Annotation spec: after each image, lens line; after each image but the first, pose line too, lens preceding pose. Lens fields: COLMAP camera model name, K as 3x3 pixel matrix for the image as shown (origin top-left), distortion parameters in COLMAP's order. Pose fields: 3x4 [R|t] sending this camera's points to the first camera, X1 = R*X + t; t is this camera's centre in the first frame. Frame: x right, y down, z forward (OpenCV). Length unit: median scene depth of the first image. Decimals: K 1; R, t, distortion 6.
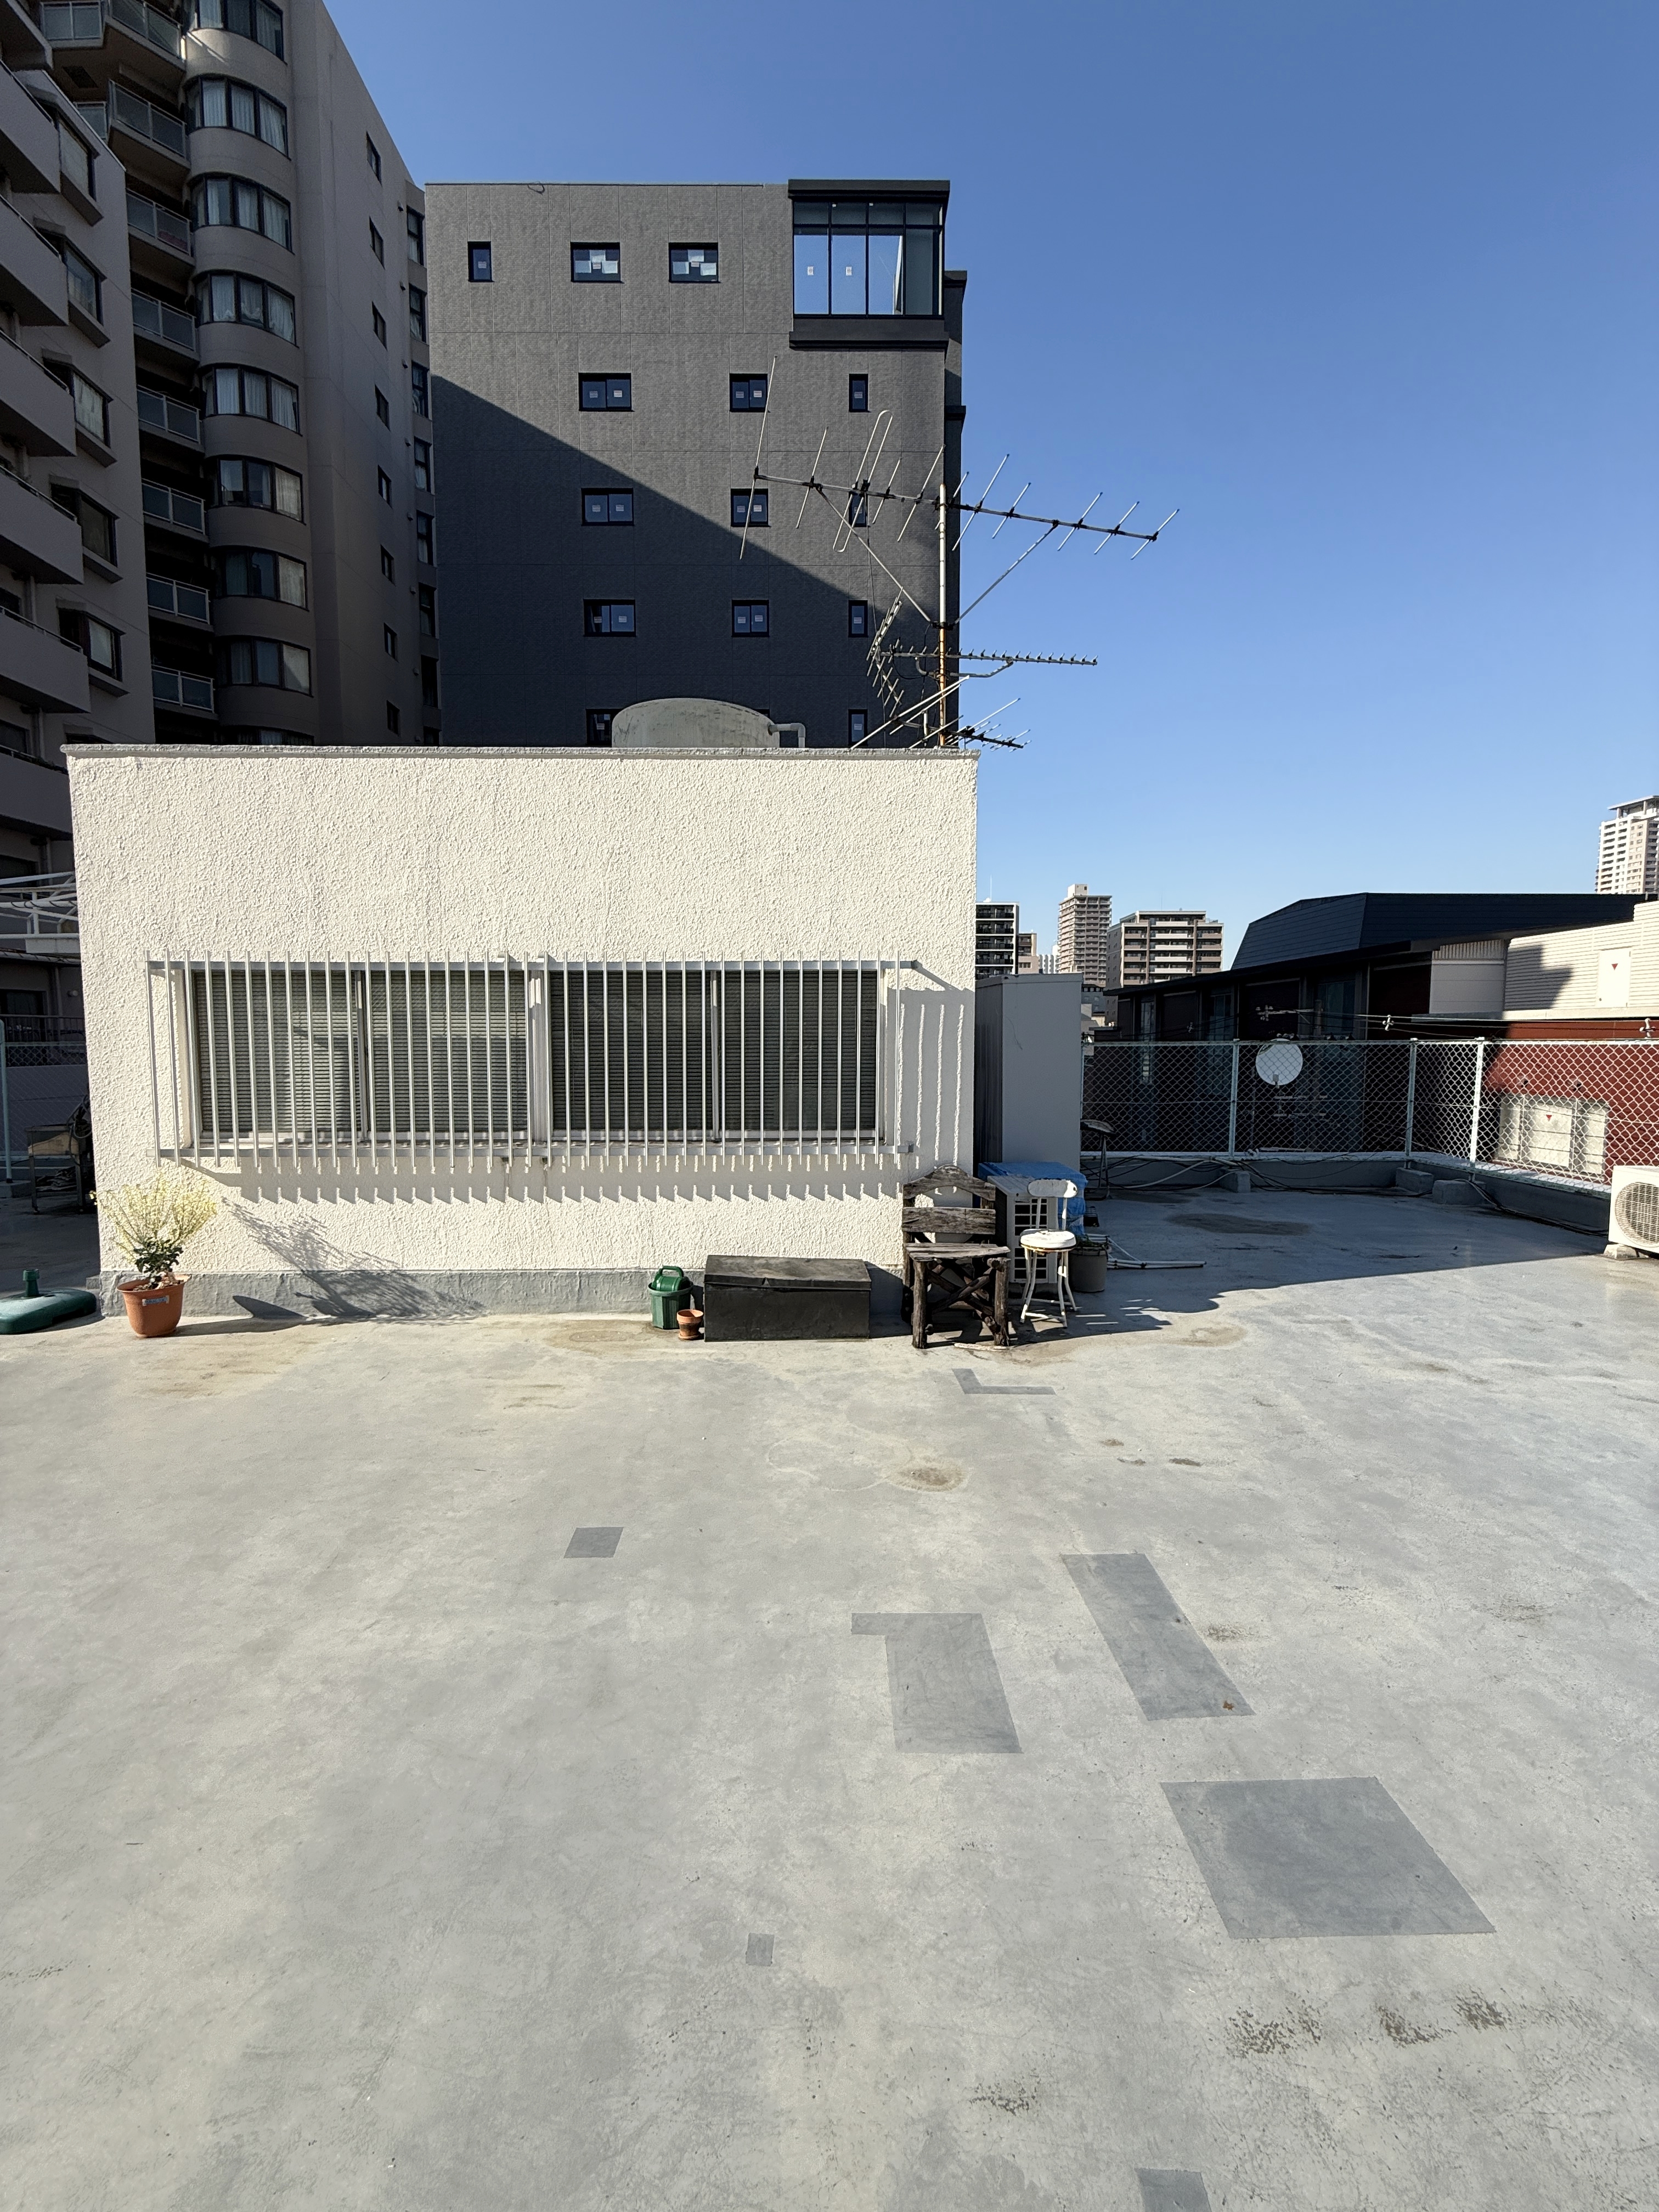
lens RADIAL K [[878.7, 0, 827.5], [0, 878.7, 1101.5], [0, 0, 1]] dist [-0.001331, 0.000019]
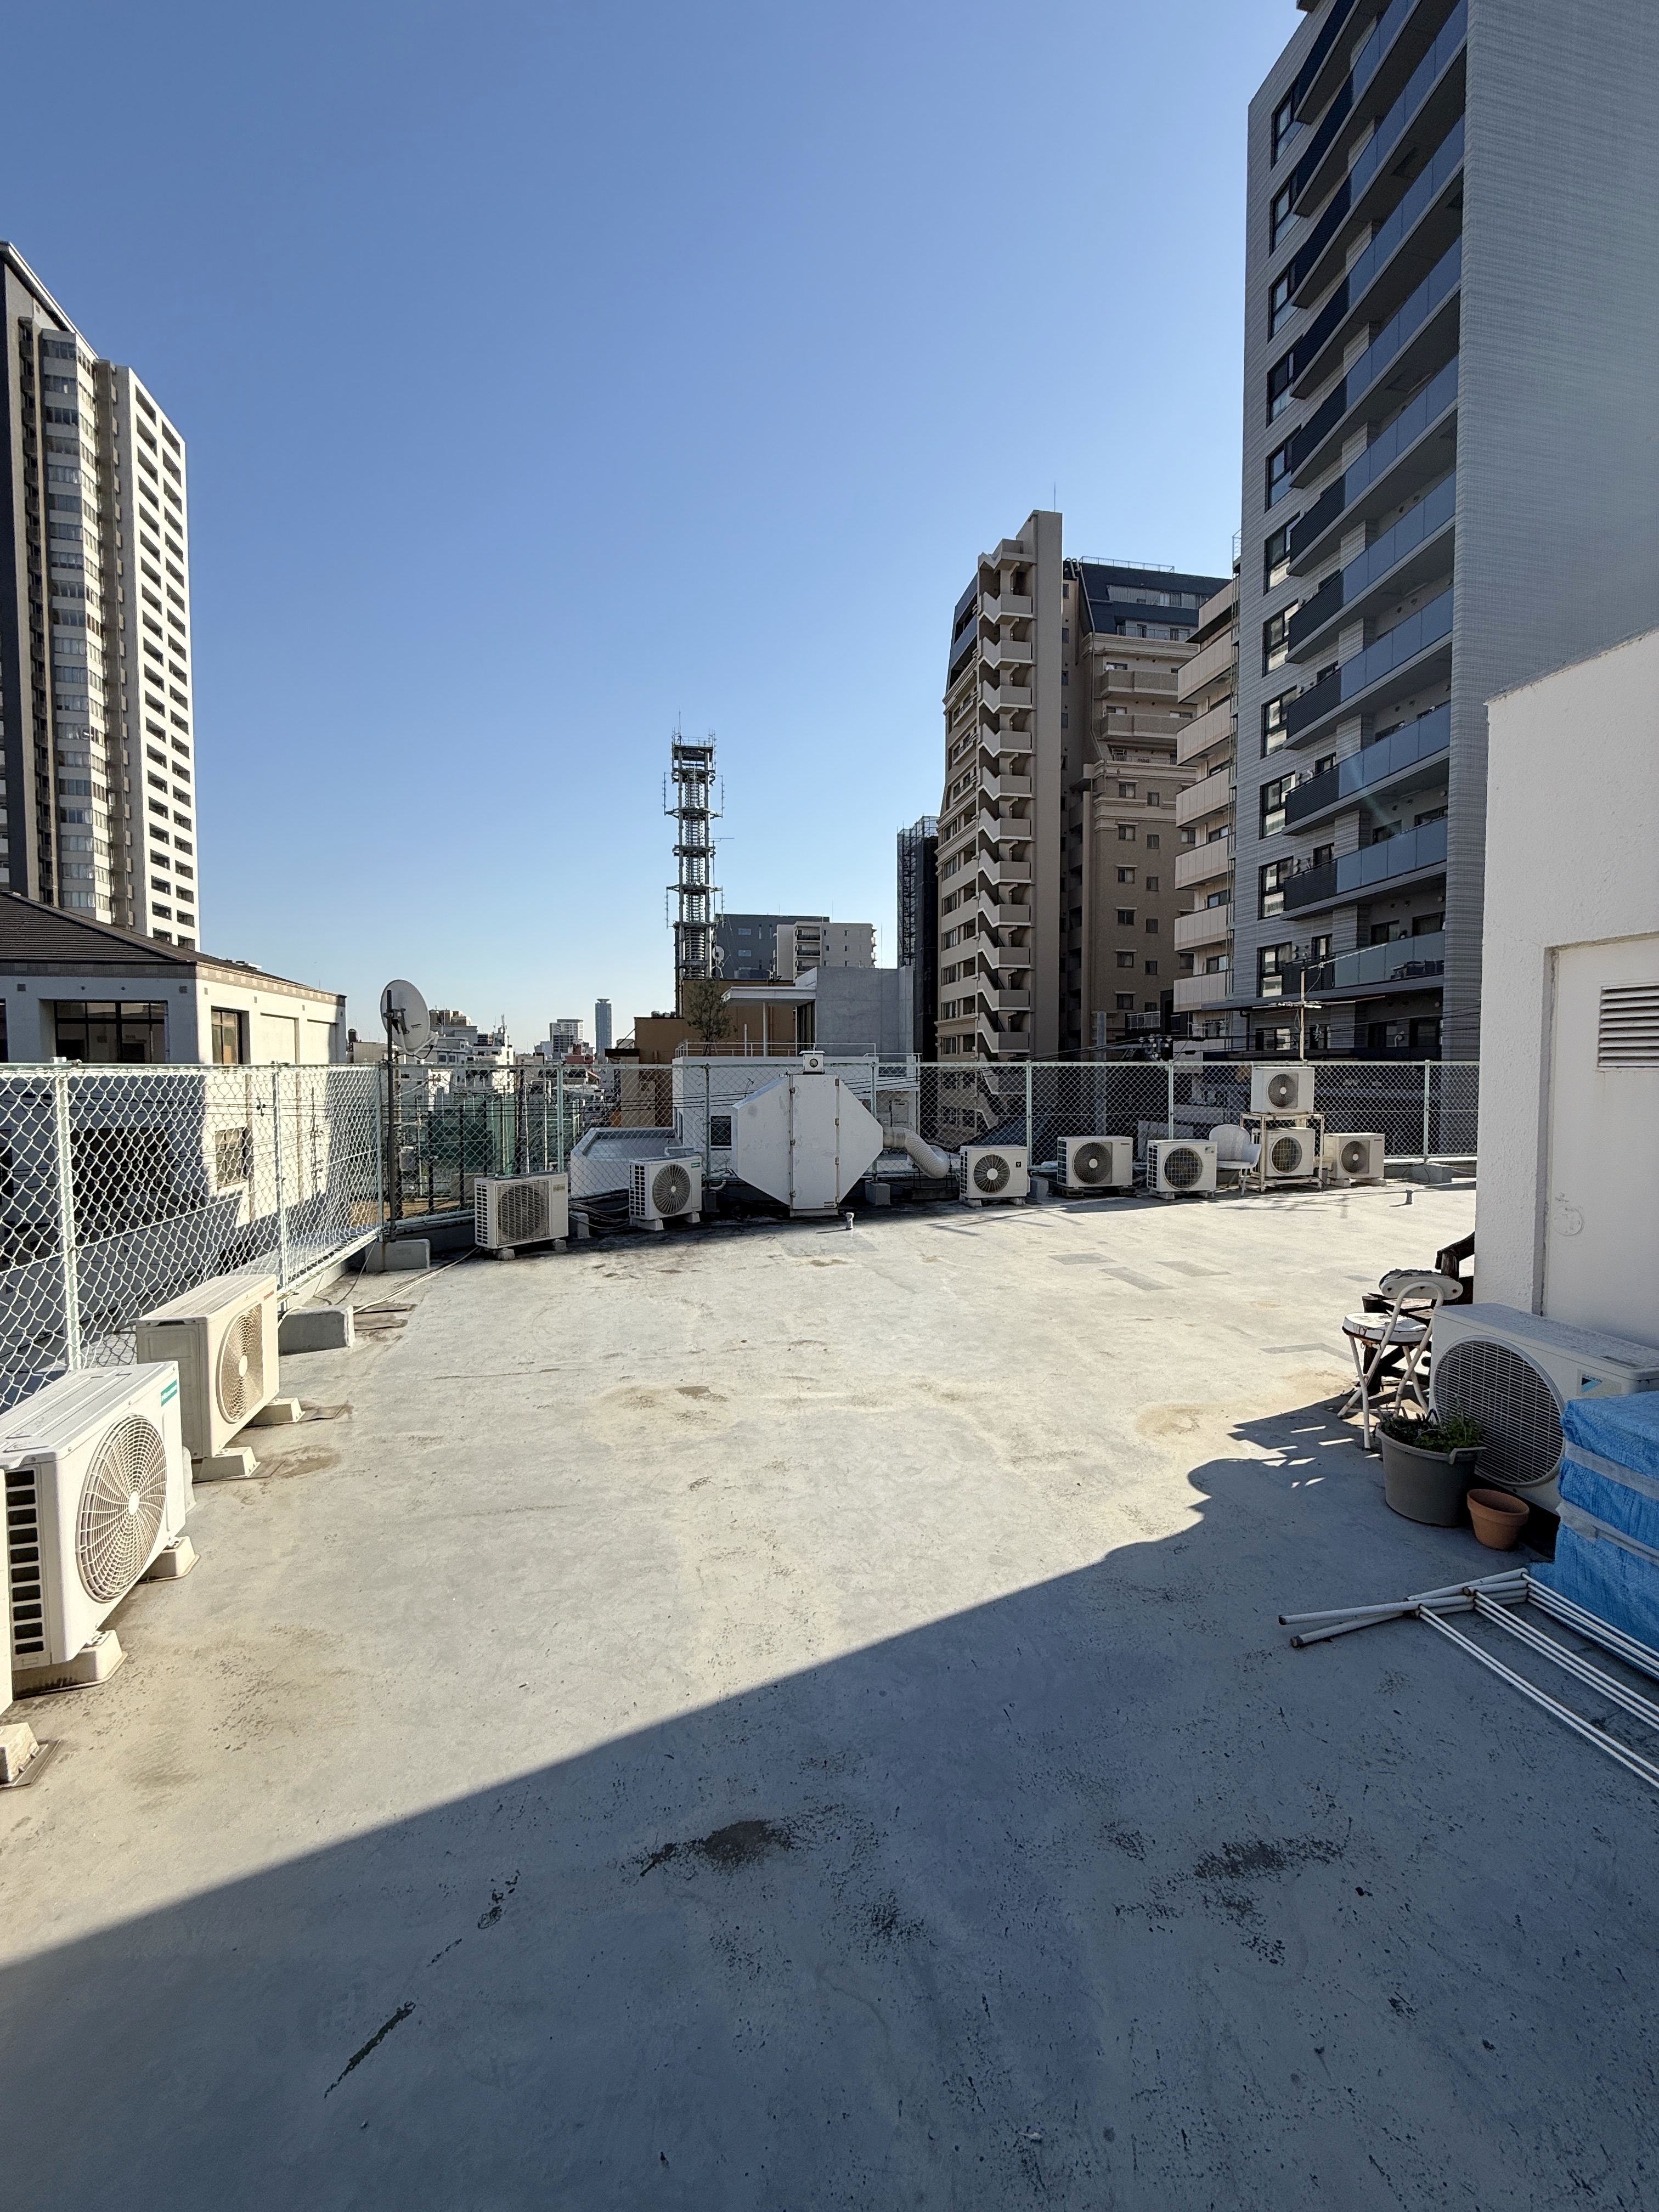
lens RADIAL K [[878.7, 0, 830.0], [0, 878.7, 1097.8], [0, 0, 1]] dist [-0.001331, 0.000019]
pose [[-0.979782, 0.009862, -0.199825, 0.854165], [-0.011956, 0.994113, 0.107686, -0.115110], [0.199710, 0.107897, -0.973896, 1.591783]]
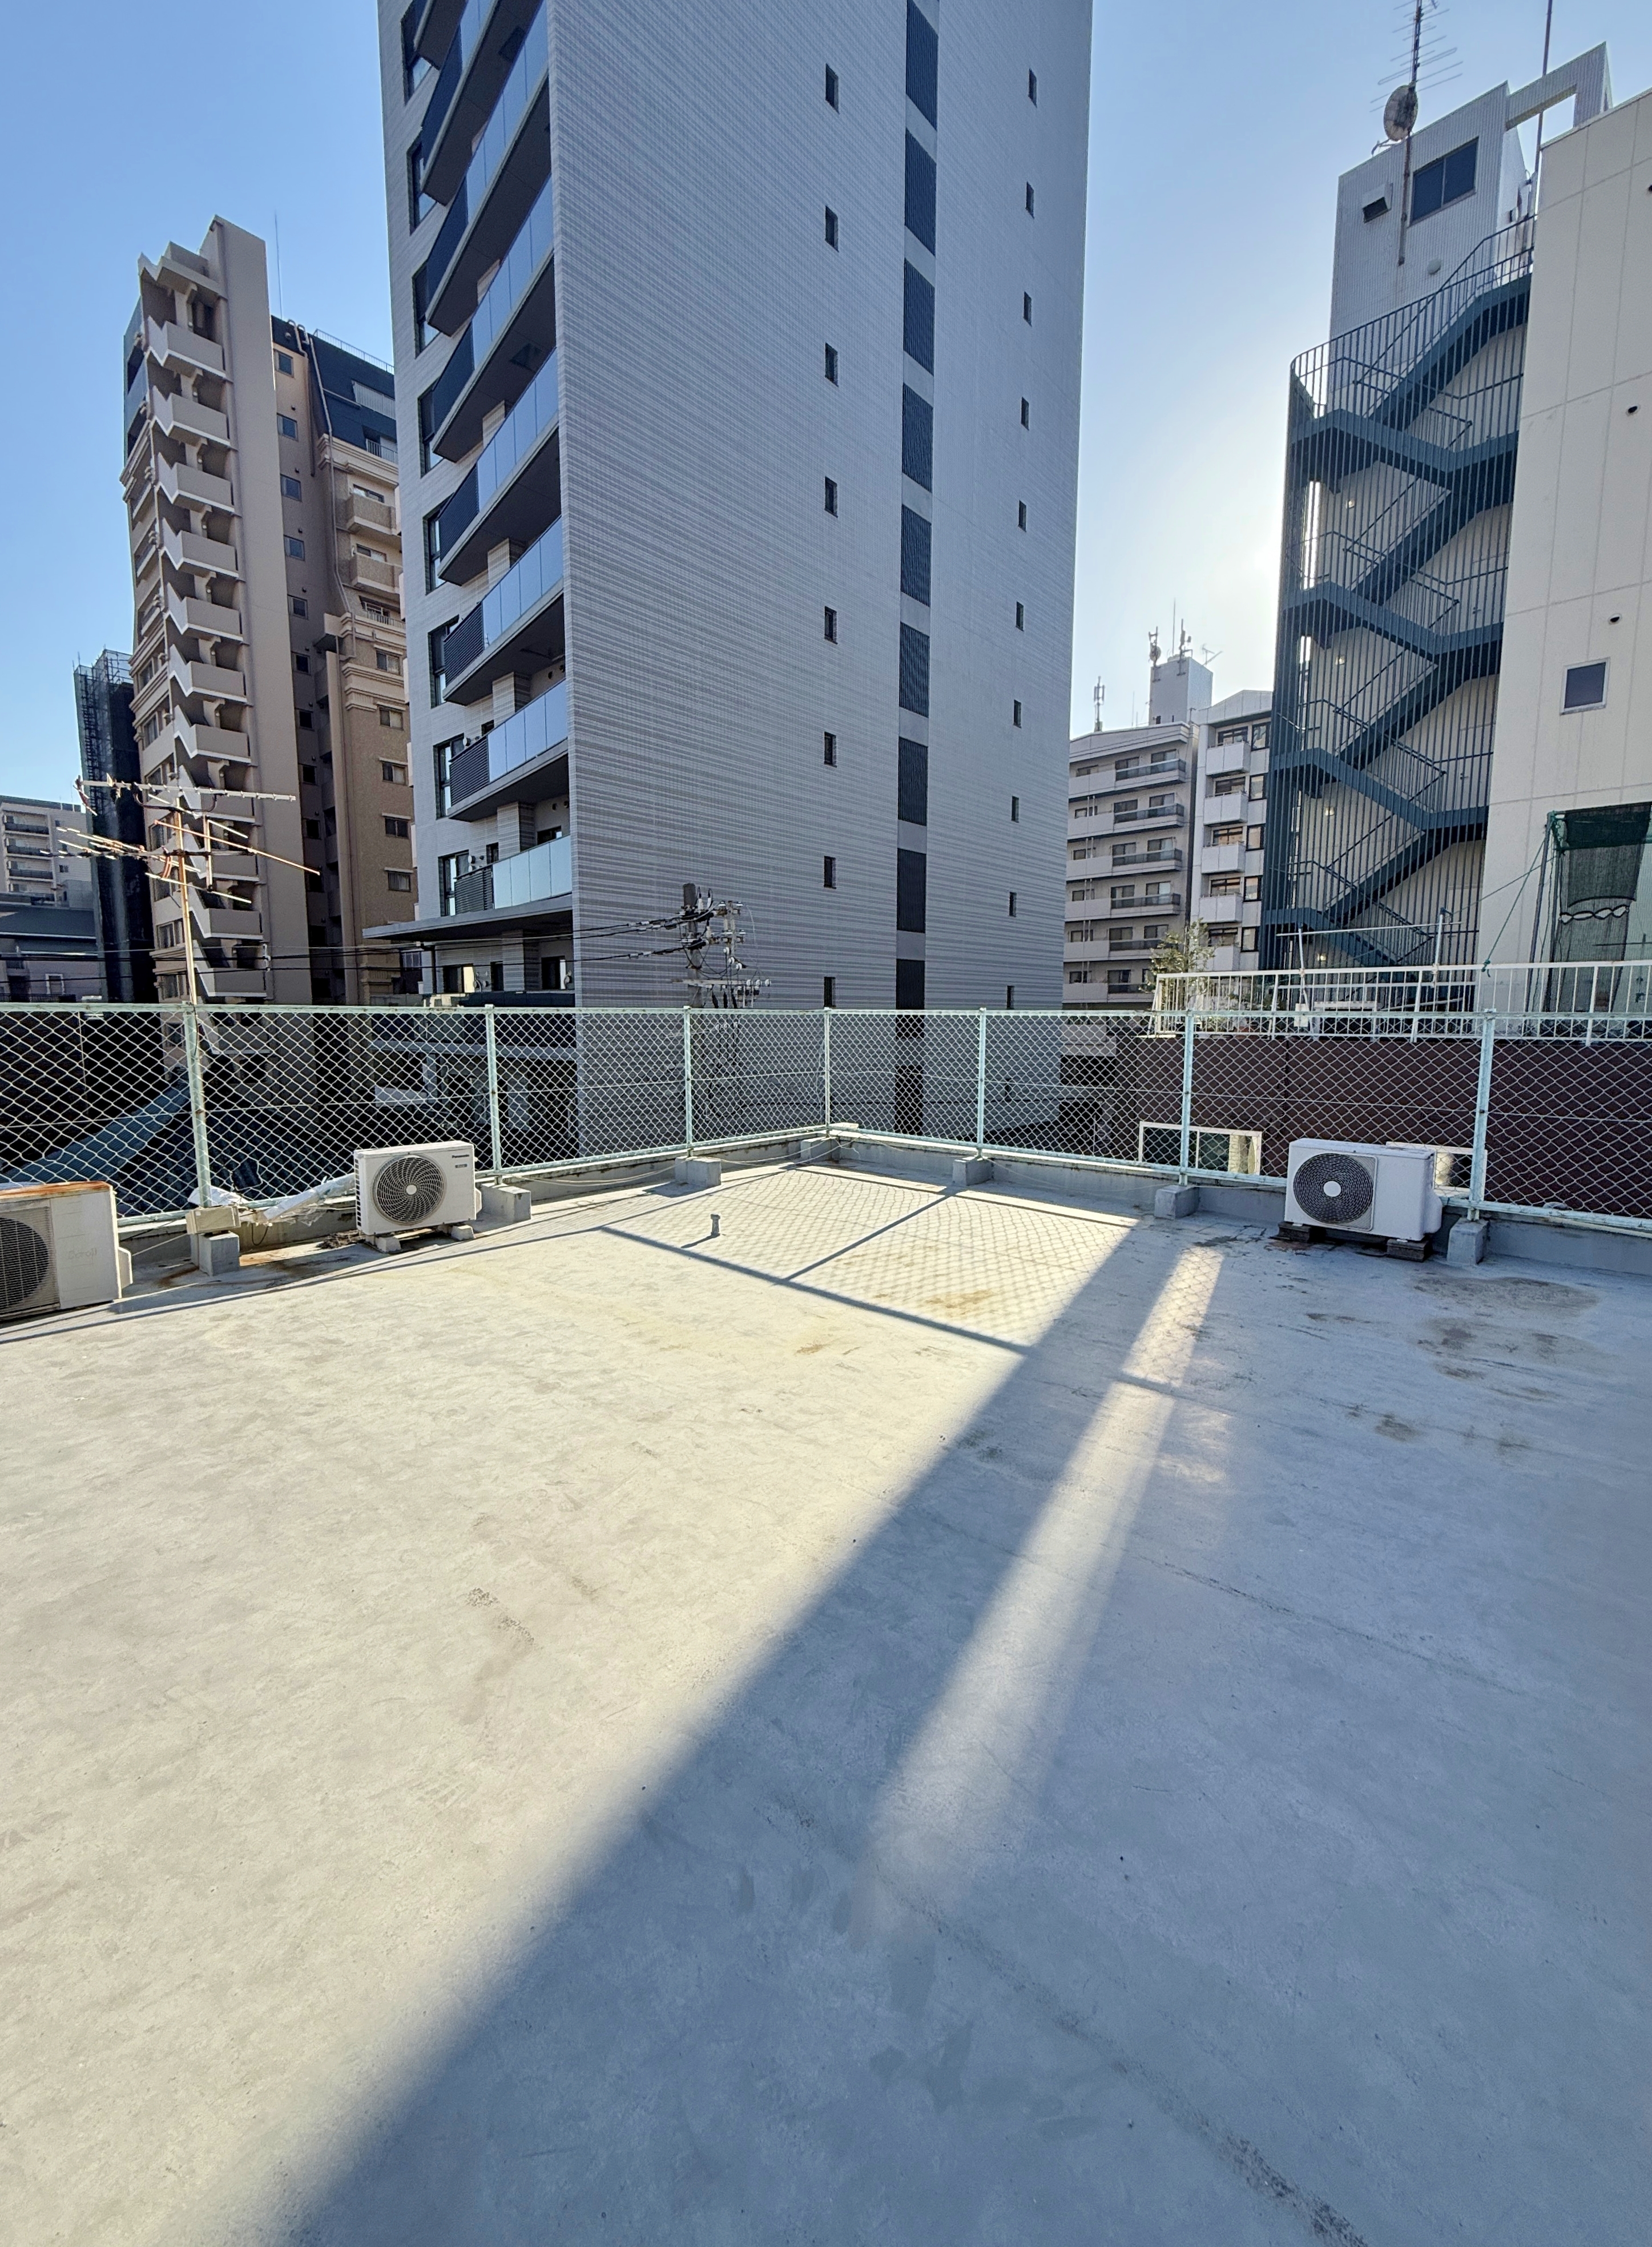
lens RADIAL K [[892.6, 0, 827.3], [0, 892.6, 1124.4], [0, 0, 1]] dist [-0.001331, 0.000019]
pose [[-0.679689, 0.089075, -0.728072, -1.237335], [-0.054586, 0.983704, 0.171309, -0.062292], [0.731466, 0.156179, -0.663751, 0.922259]]
